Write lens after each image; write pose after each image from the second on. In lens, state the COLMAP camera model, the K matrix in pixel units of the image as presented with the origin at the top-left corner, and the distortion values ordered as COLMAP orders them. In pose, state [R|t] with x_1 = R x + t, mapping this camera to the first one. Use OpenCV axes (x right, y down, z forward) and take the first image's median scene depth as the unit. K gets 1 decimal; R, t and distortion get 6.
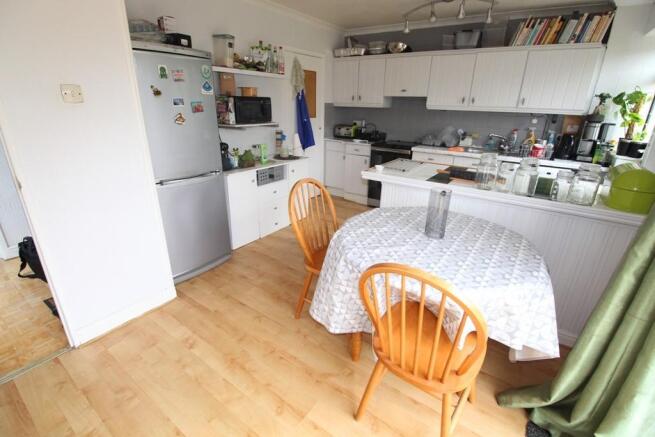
lens RADIAL K [[300.9, 0, 330.4], [0, 300.9, 219.2], [0, 0, 1]] dist [-0.019075, -0.003508]
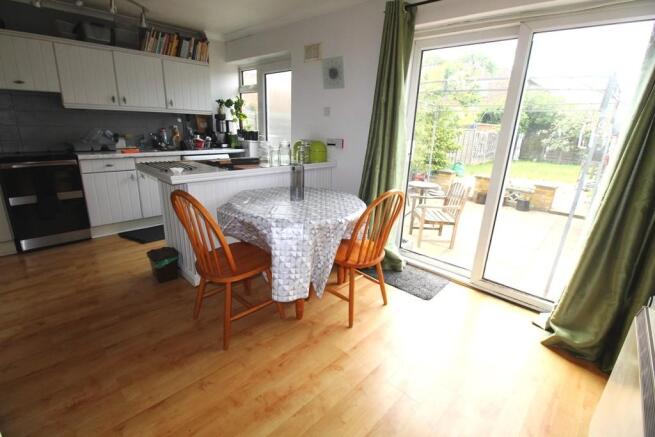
lens RADIAL K [[300.9, 0, 326.7], [0, 300.9, 218.1], [0, 0, 1]] dist [-0.019075, -0.003508]
pose [[0.149507, -0.309943, 0.938927, -0.508786], [0.317612, 0.914328, 0.251249, -0.090806], [-0.936360, 0.260651, 0.235140, 0.291645]]
